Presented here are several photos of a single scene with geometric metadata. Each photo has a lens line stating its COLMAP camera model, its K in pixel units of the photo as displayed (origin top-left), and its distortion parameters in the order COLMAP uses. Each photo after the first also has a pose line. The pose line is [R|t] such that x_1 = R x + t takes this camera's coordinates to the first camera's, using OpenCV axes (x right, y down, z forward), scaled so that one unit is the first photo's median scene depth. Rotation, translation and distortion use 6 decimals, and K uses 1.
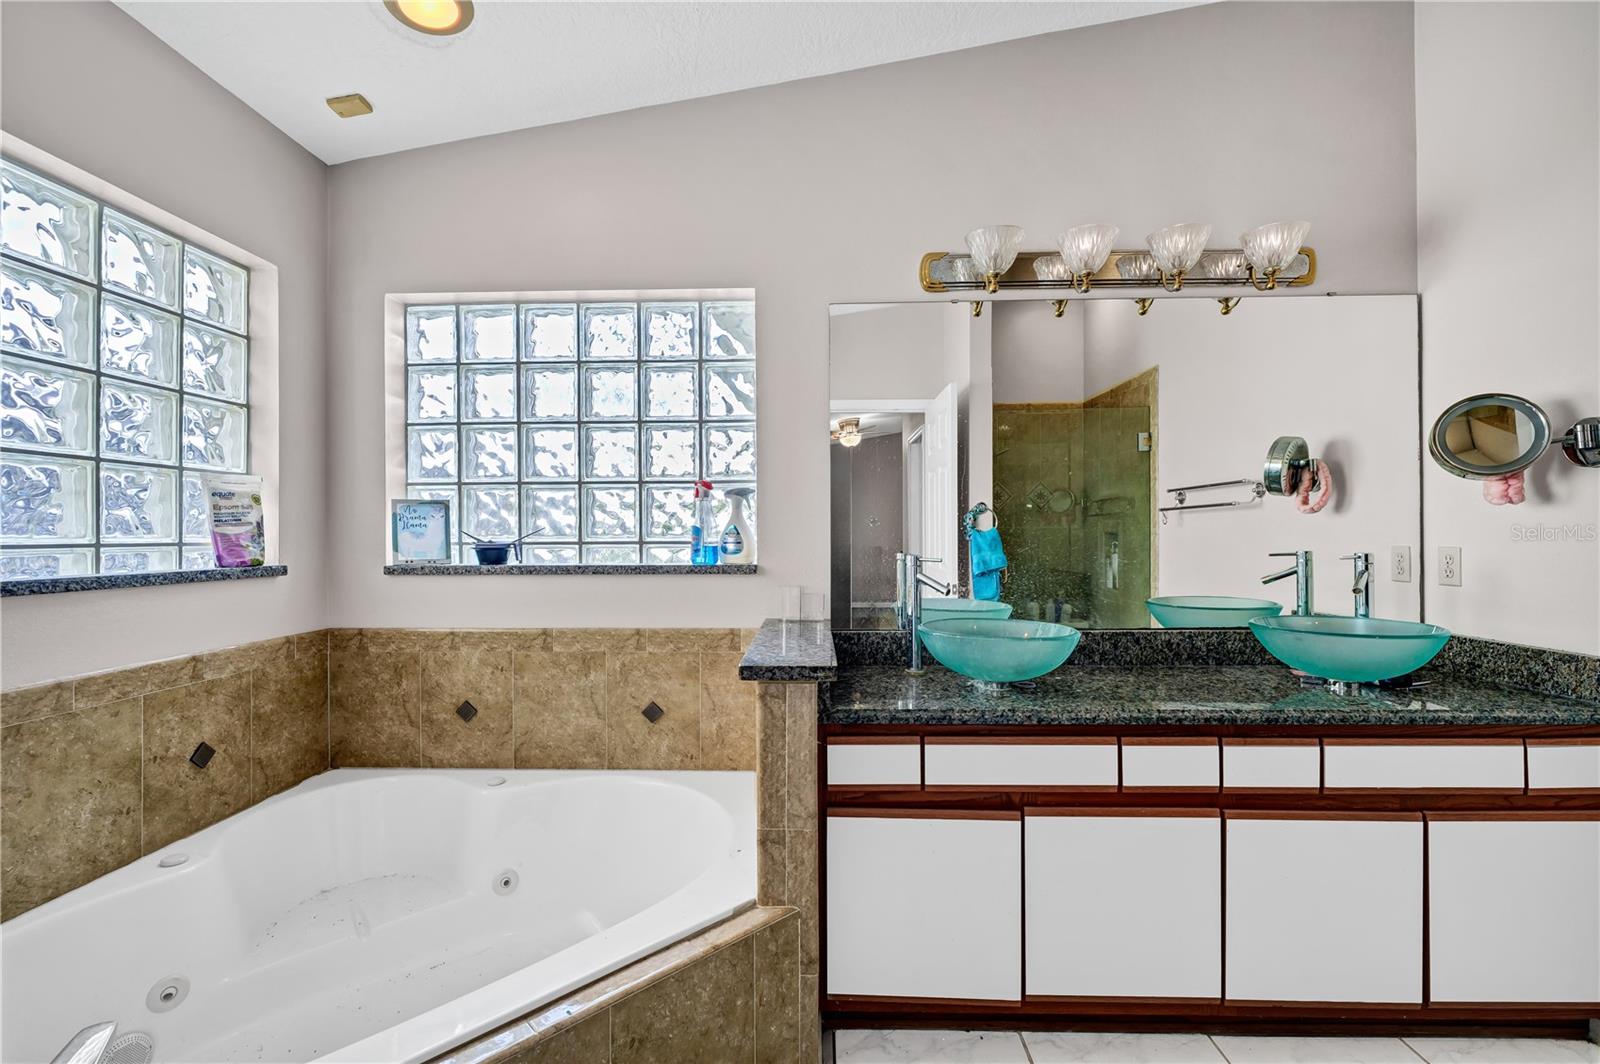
lens RADIAL K [[669.6, 0, 800.0], [0, 669.6, 532.0], [0, 0, 1]] dist [-0.003267, -0.000217]
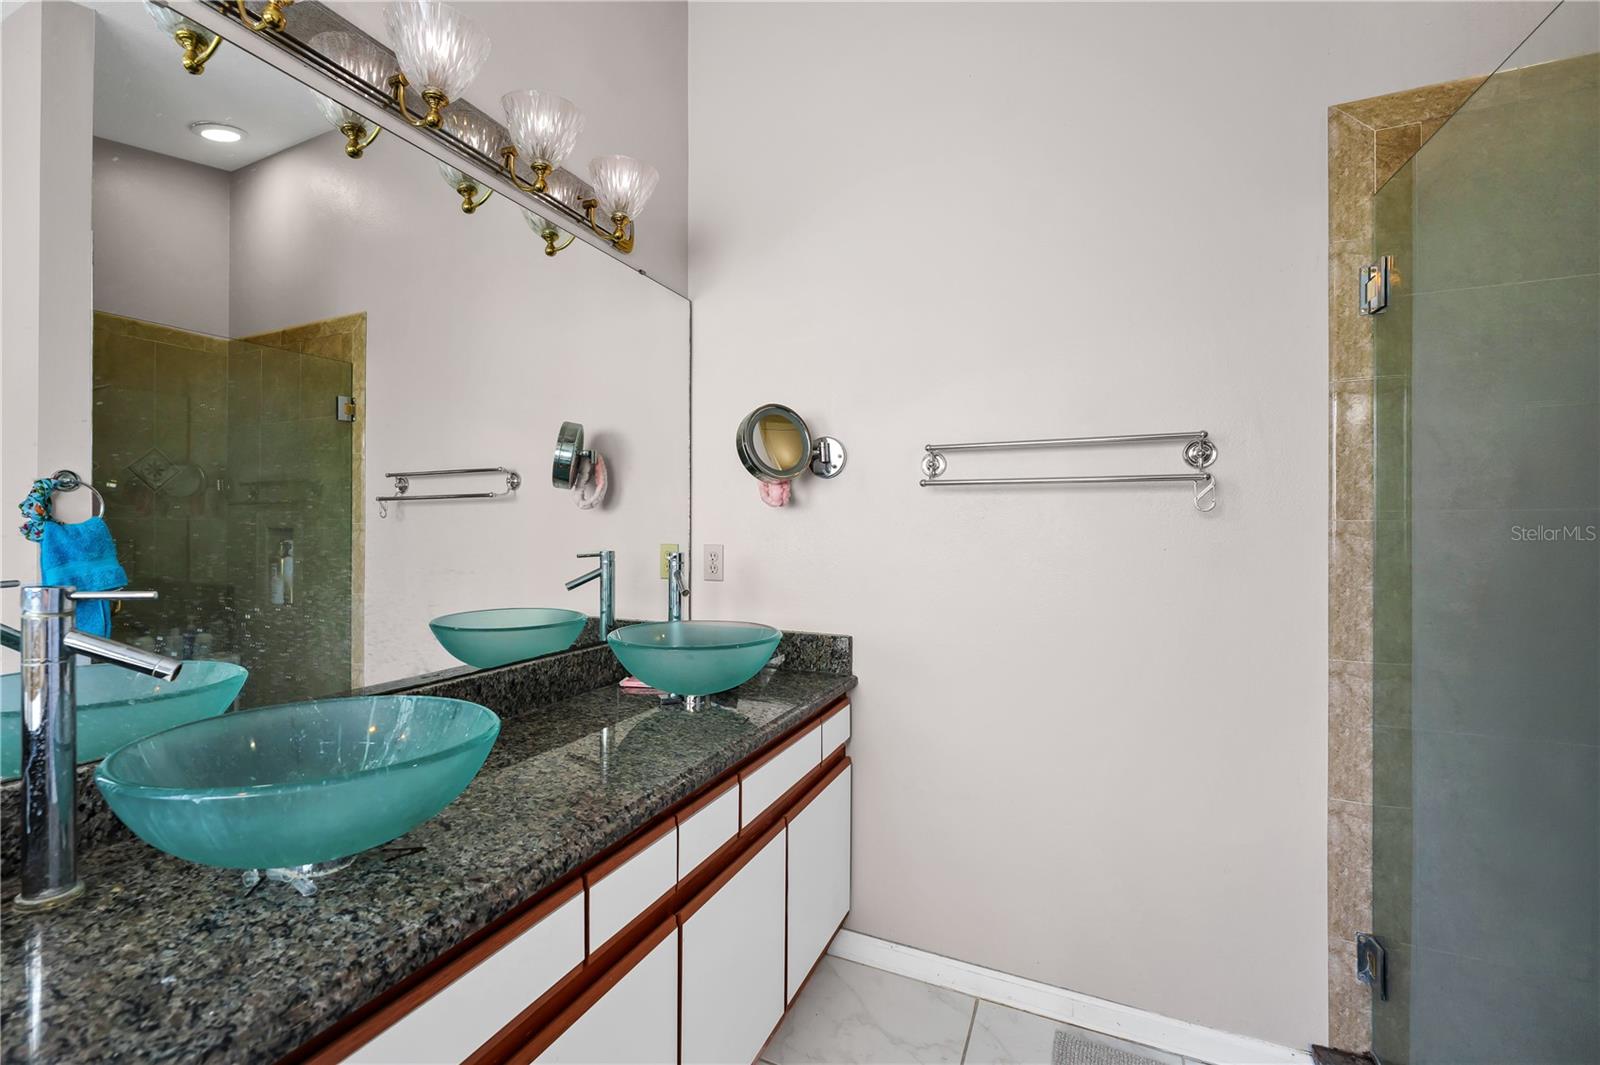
lens RADIAL K [[701.8, 0, 753.8], [0, 701.8, 532.9], [0, 0, 1]] dist [-0.001110, -0.000259]
pose [[0.423342, 0.001934, 0.905968, -0.015882], [-0.008666, 0.999961, 0.001914, 0.000579], [-0.905928, -0.008661, 0.423342, 0.413497]]
